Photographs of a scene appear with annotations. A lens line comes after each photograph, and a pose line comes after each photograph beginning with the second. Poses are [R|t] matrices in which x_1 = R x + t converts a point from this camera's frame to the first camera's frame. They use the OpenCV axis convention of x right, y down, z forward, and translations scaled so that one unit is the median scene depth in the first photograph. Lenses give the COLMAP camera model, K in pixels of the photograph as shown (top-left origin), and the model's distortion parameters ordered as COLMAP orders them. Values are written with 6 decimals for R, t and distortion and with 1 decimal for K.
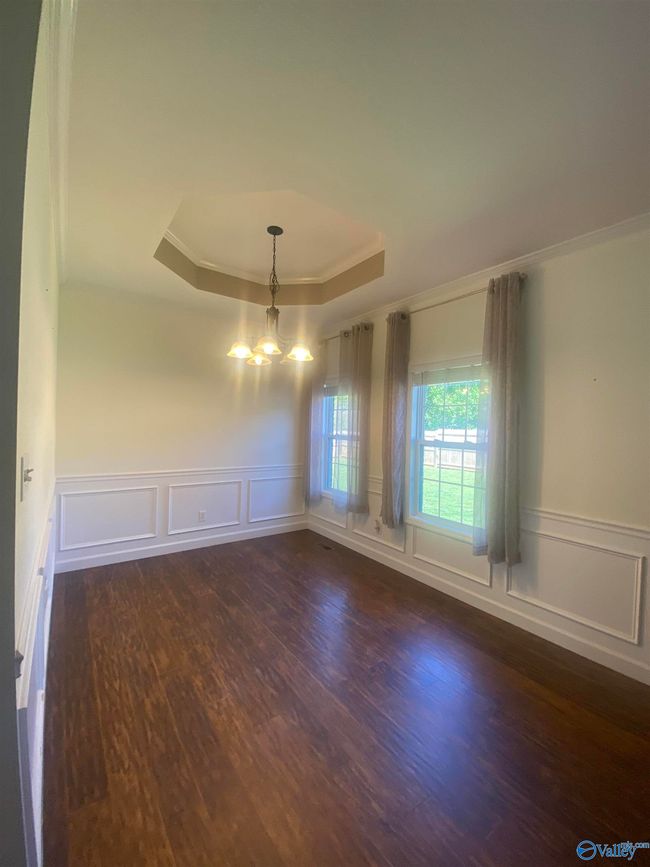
lens RADIAL K [[352.5, 0, 325.0], [0, 352.5, 433.5], [0, 0, 1]] dist [-0.000352, -0.000208]
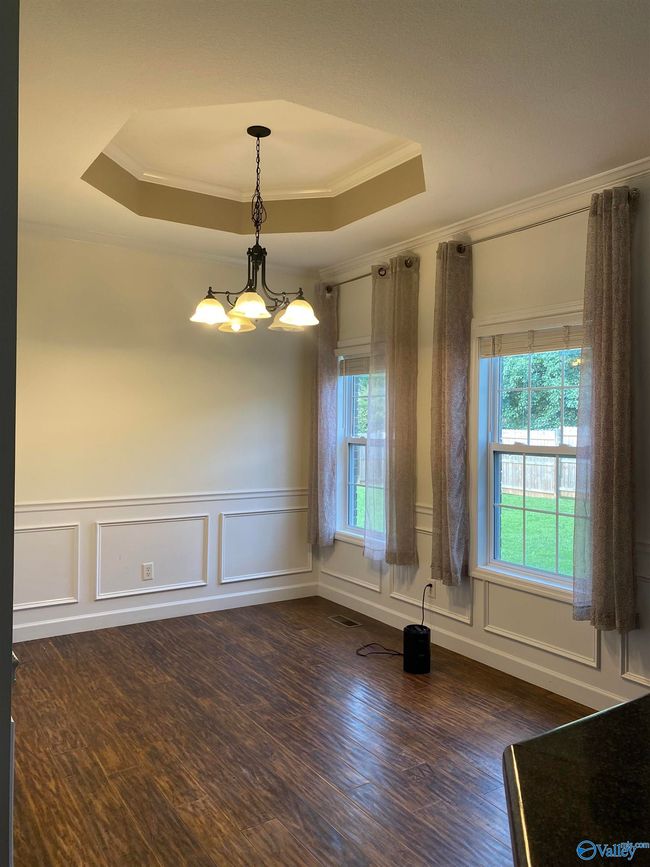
lens RADIAL K [[661.3, 0, 325.0], [0, 661.3, 433.5], [0, 0, 1]] dist [-0.003672, 0.002143]
pose [[0.999099, -0.015331, -0.039583, 0.023181], [0.014903, 0.999827, -0.011105, 0.010235], [0.039747, 0.010505, 0.999155, -0.233932]]
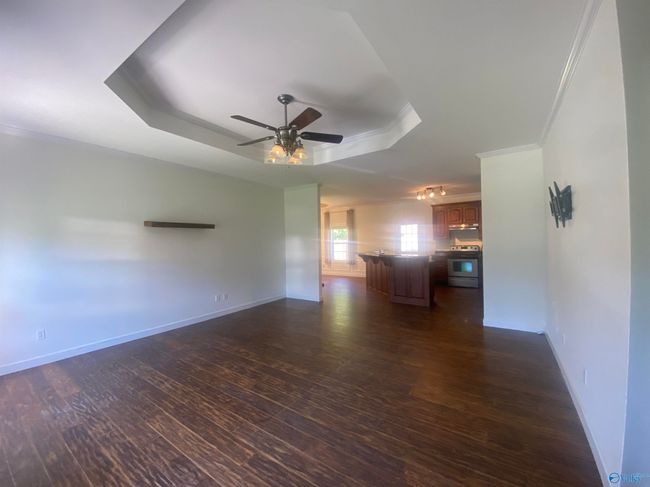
lens RADIAL K [[264.3, 0, 325.0], [0, 264.3, 243.5], [0, 0, 1]] dist [-0.000352, -0.000208]
pose [[0.939869, -0.046024, 0.338421, -1.118546], [0.051142, 0.998672, -0.006216, 0.056085], [-0.337686, 0.023150, 0.940974, -2.423137]]
